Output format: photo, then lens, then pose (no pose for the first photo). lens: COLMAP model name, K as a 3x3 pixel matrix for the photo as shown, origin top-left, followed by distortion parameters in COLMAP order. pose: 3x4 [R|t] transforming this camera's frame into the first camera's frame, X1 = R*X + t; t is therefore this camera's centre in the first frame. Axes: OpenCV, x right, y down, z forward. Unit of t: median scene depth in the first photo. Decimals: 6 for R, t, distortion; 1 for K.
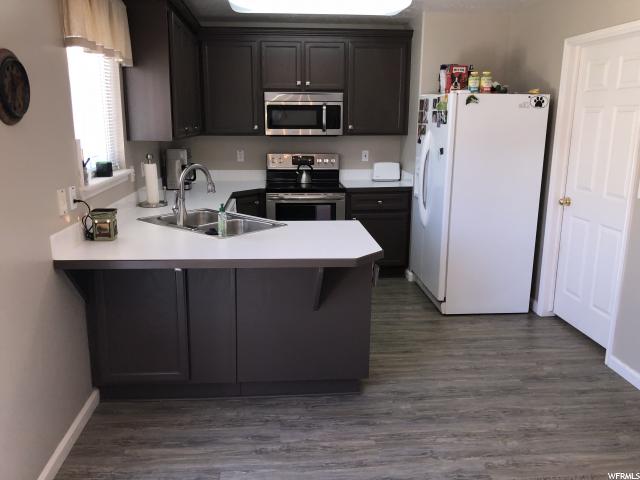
lens RADIAL K [[535.2, 0, 316.2], [0, 535.2, 241.9], [0, 0, 1]] dist [0.040592, -0.020227]
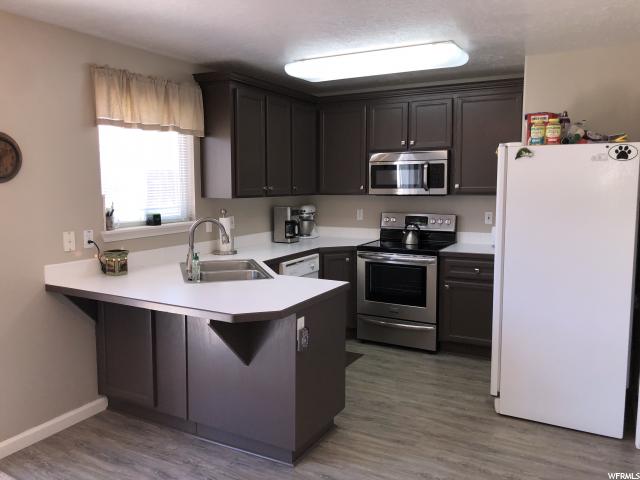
lens RADIAL K [[535.2, 0, 316.7], [0, 535.2, 234.3], [0, 0, 1]] dist [0.040592, -0.020227]
pose [[0.826641, 0.047361, -0.560733, 0.479838], [-0.117654, 0.988976, -0.089915, -0.027519], [0.550293, 0.140300, 0.823100, 0.154452]]
